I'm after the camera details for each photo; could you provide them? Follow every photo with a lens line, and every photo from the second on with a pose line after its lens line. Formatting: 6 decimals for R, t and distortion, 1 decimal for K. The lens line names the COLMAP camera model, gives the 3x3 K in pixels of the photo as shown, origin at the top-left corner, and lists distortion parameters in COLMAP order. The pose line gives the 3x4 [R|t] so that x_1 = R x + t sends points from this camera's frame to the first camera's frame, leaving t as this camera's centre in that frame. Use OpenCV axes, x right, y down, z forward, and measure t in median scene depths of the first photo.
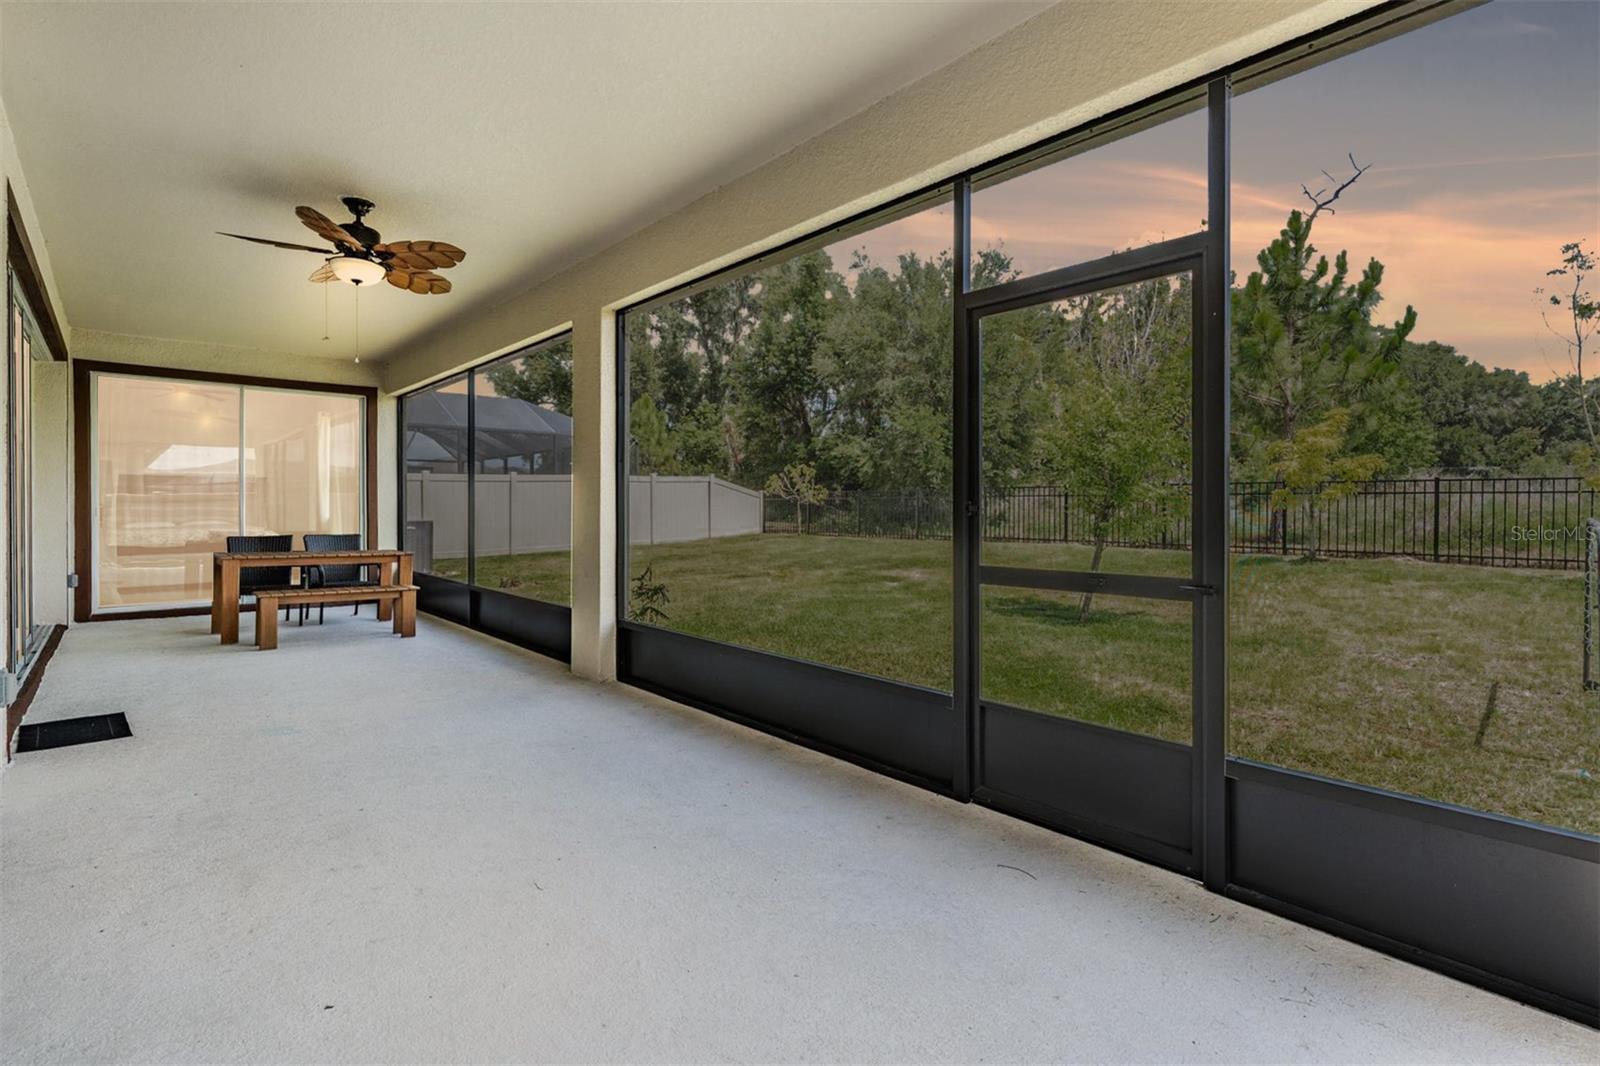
lens RADIAL K [[722.8, 0, 798.9], [0, 722.8, 501.4], [0, 0, 1]] dist [0.008785, 0.000534]
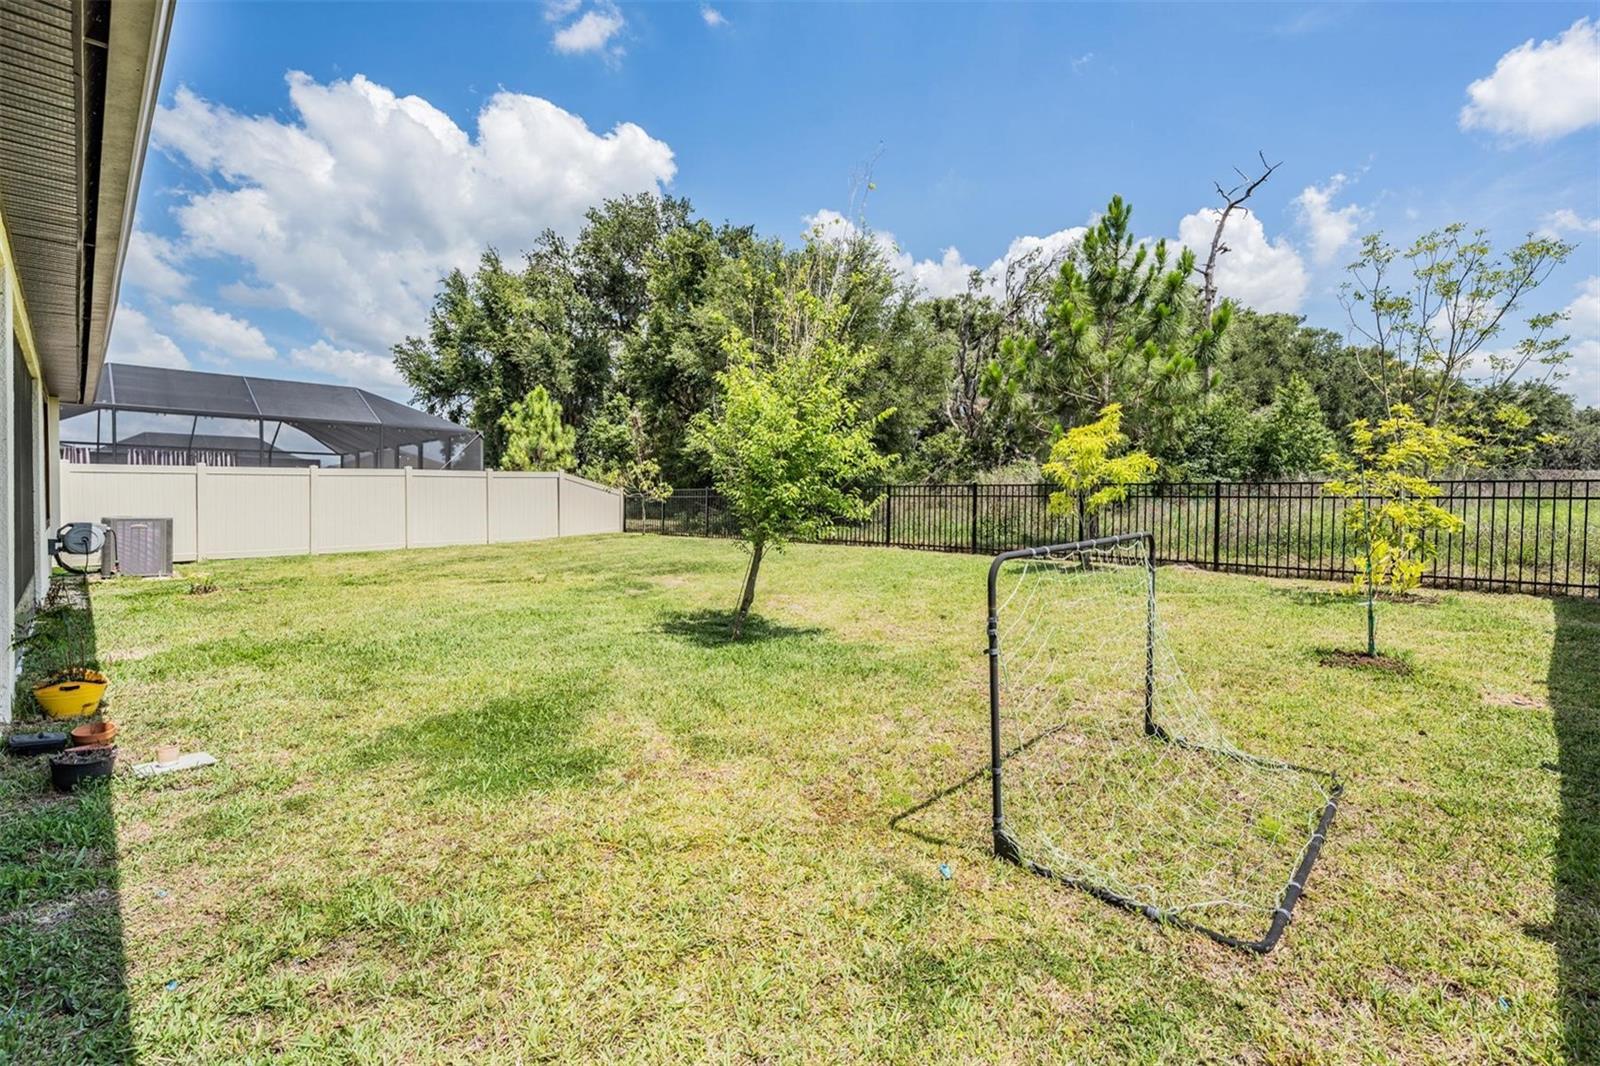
lens RADIAL K [[719.3, 0, 794.6], [0, 719.3, 515.7], [0, 0, 1]] dist [-0.001539, -0.000615]
pose [[0.999547, 0.006891, 0.029307, 0.169786], [-0.007626, 0.999657, 0.025057, -0.004108], [-0.029124, -0.025269, 0.999256, 0.049321]]
